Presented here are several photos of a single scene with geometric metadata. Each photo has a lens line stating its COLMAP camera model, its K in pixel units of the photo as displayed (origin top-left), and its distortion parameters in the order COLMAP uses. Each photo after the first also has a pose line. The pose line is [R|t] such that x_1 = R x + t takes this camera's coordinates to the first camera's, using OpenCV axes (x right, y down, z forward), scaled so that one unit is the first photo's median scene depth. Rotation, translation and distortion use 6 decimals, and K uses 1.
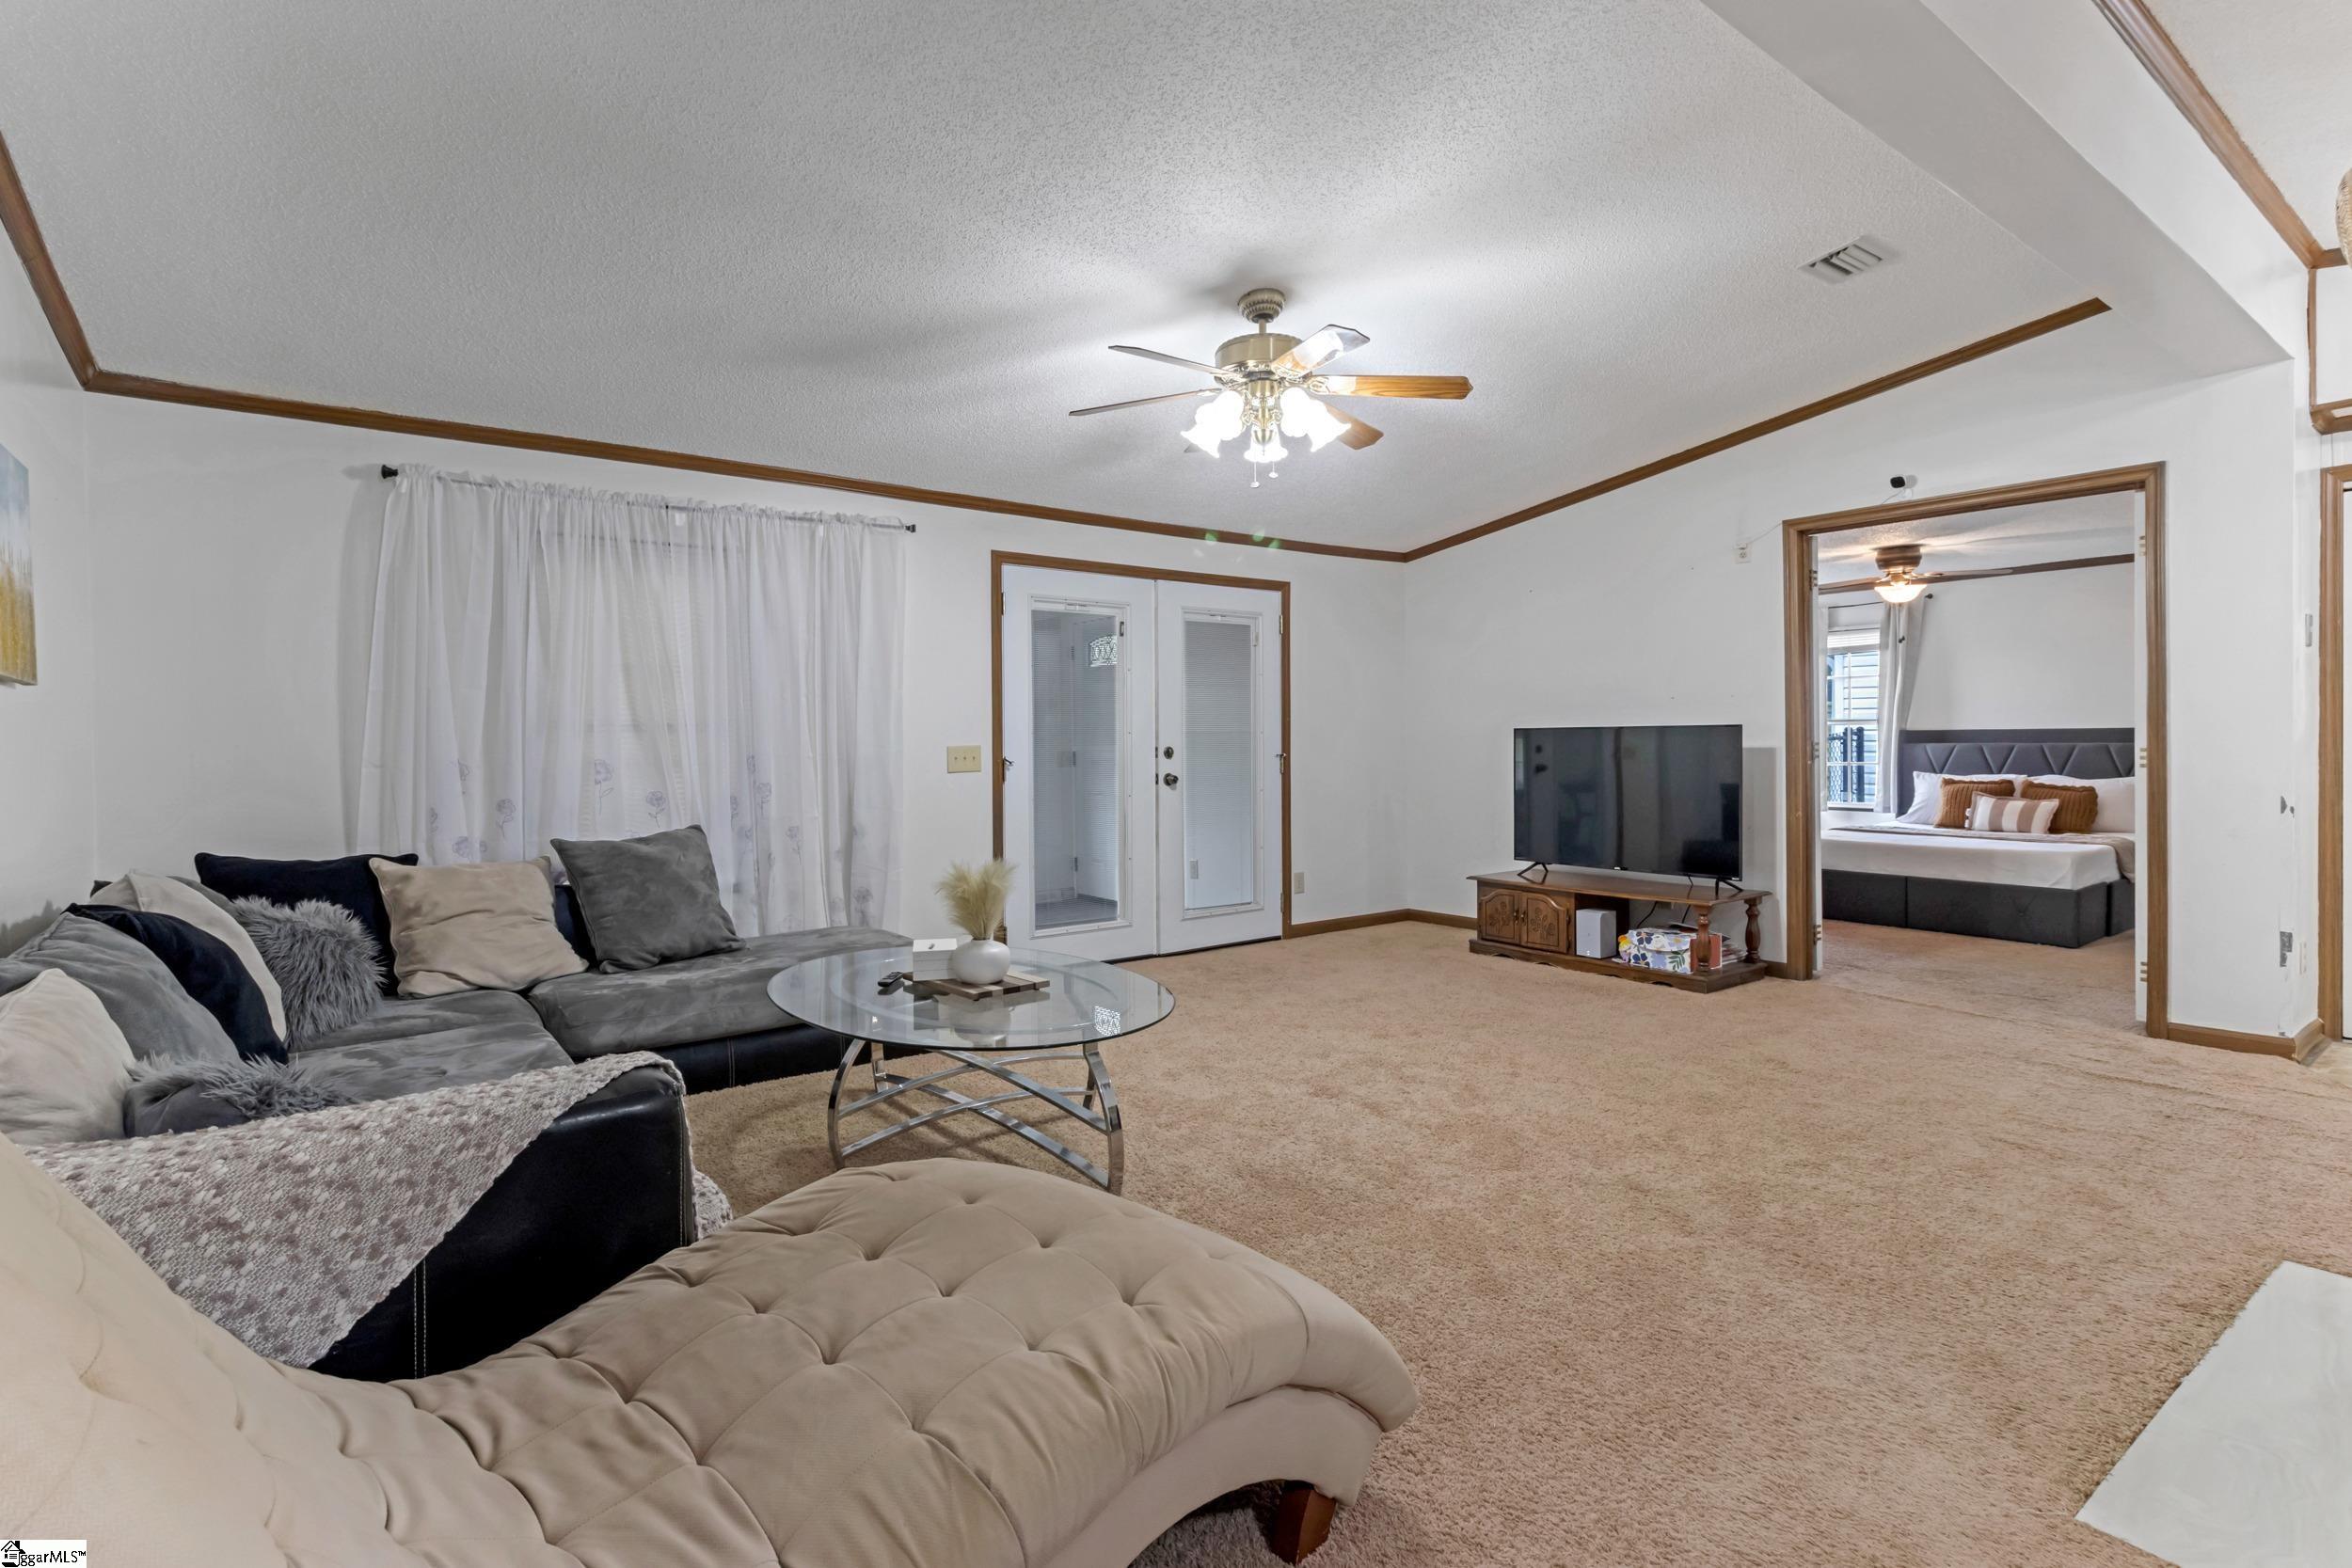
lens RADIAL K [[1115.7, 0, 1183.2], [0, 1115.7, 752.2], [0, 0, 1]] dist [-0.003147, 0.007098]
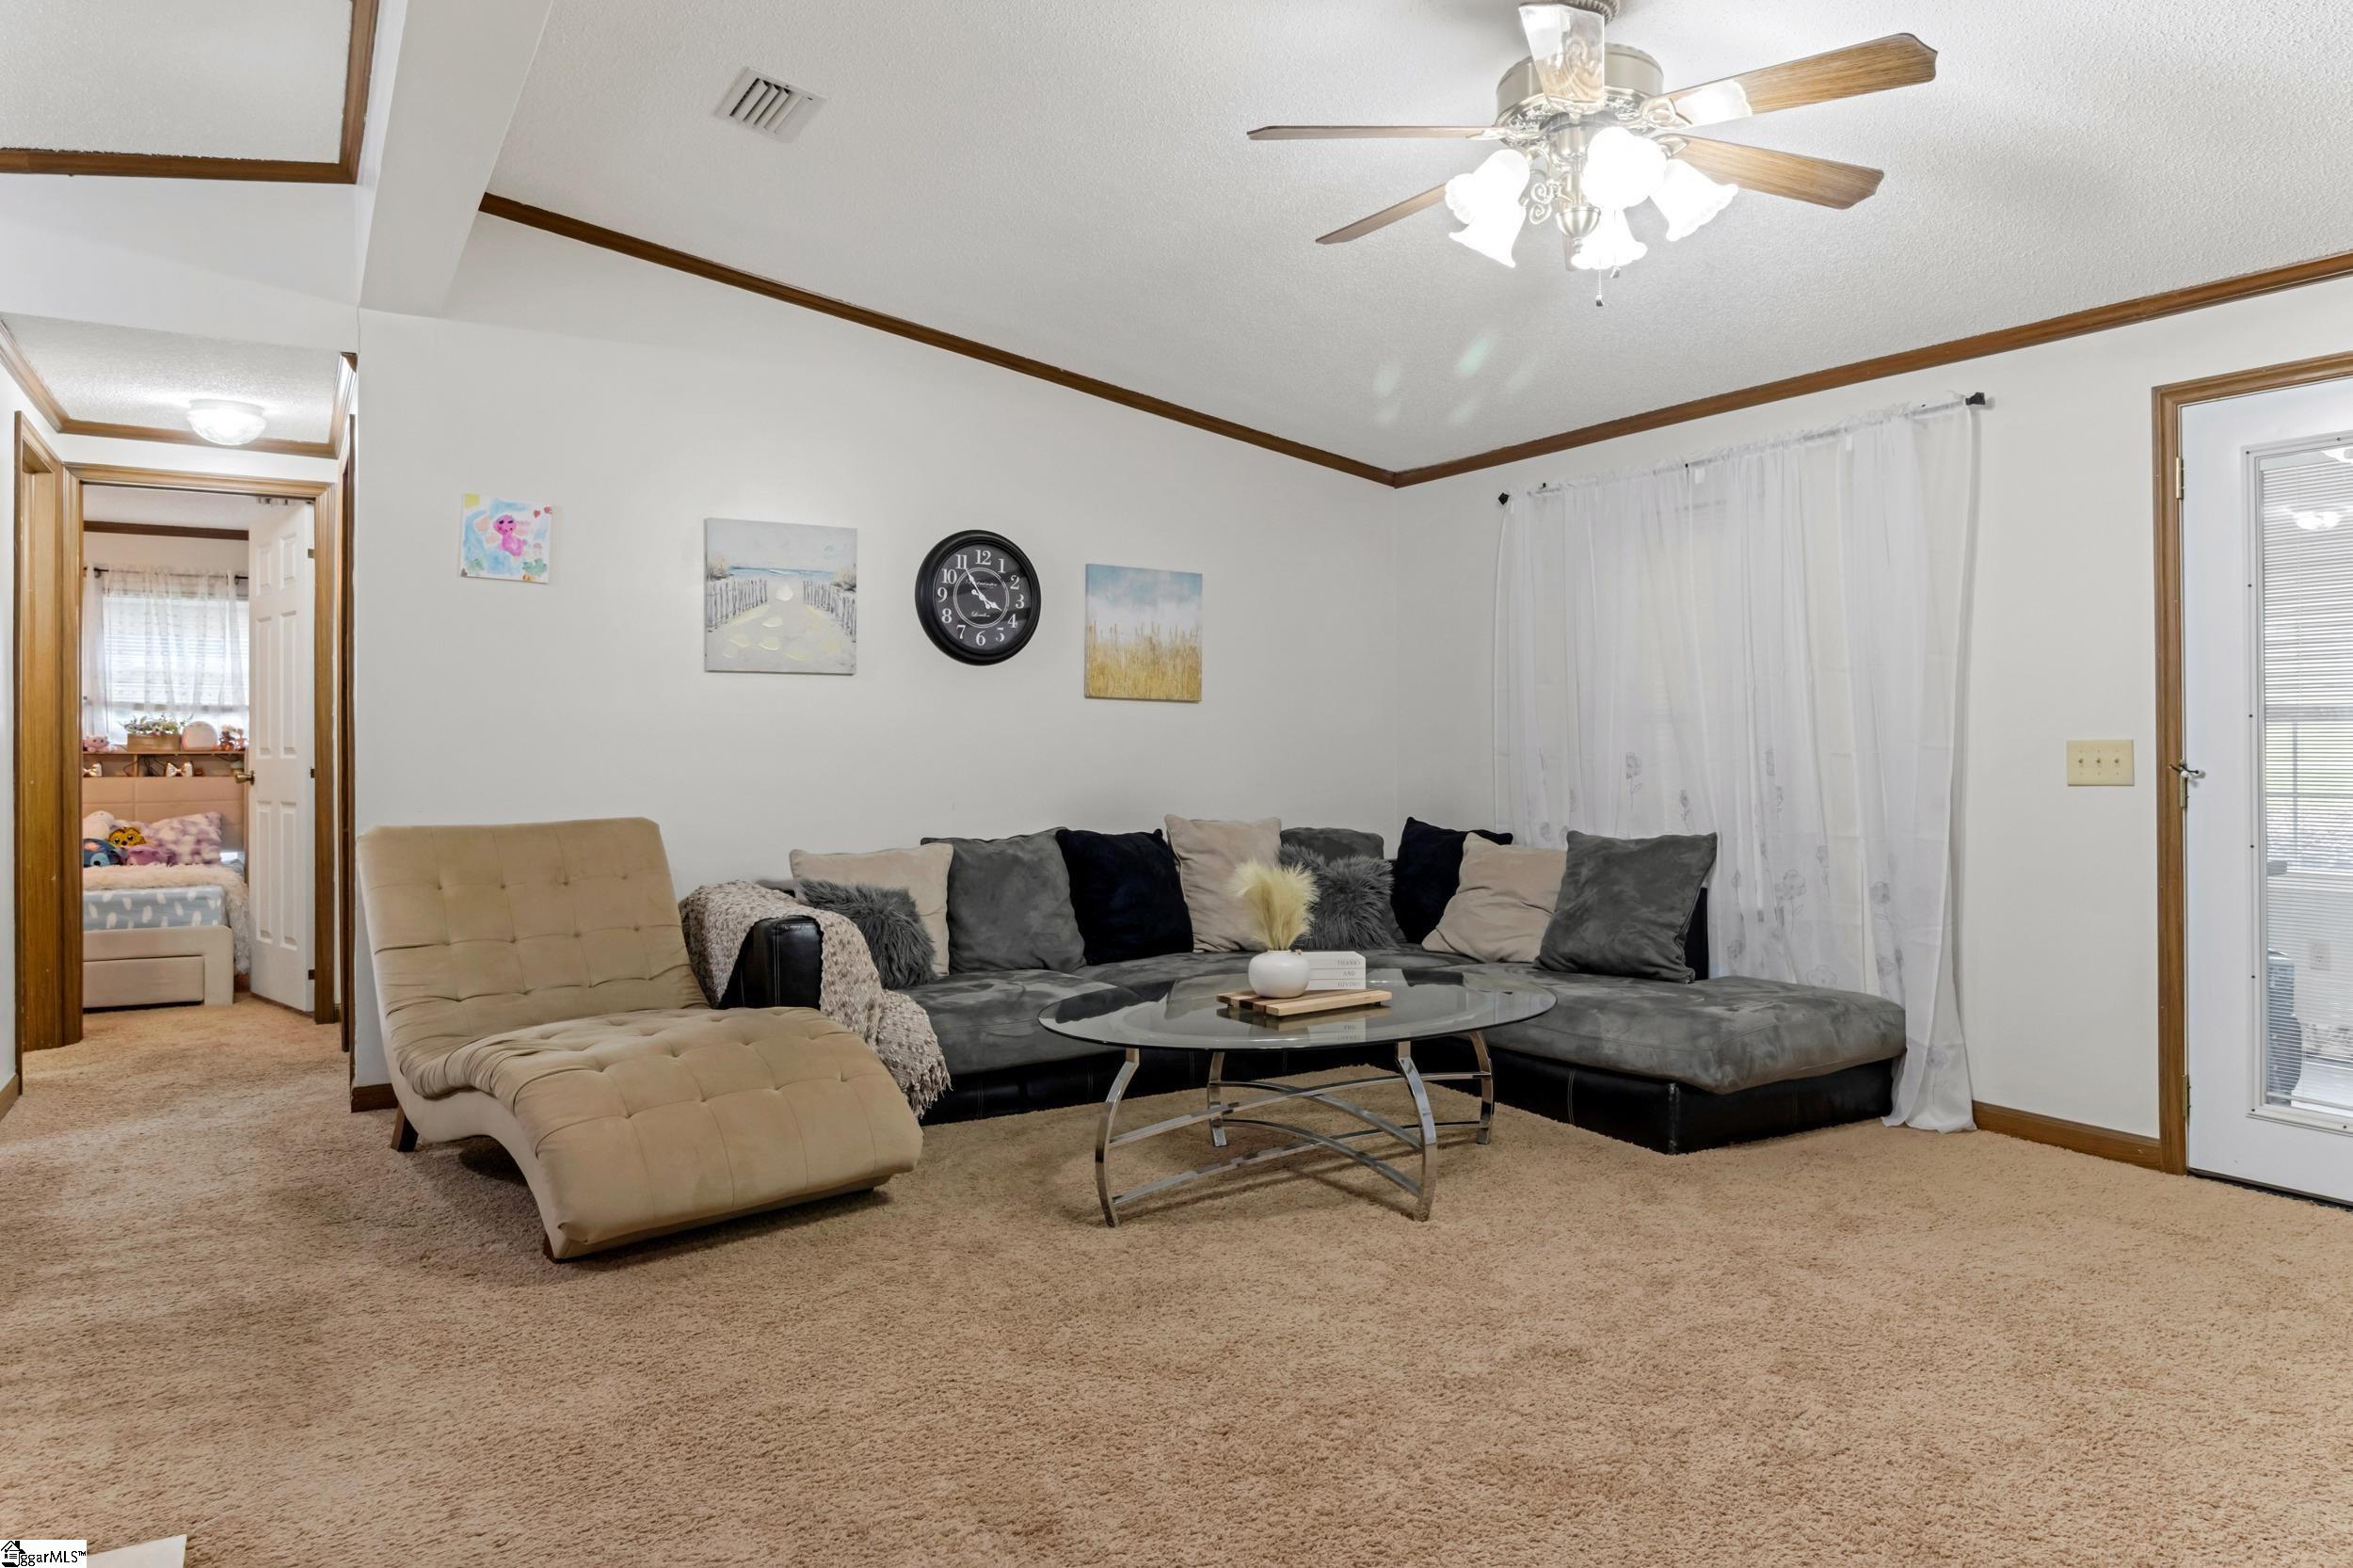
lens RADIAL K [[1440.5, 0, 1164.1], [0, 1440.5, 741.4], [0, 0, 1]] dist [-0.037864, -0.000391]
pose [[-0.098620, 0.011087, -0.995063, 0.733858], [-0.001523, 0.999935, 0.011292, -0.016103], [0.995124, 0.002629, -0.098597, 0.739026]]
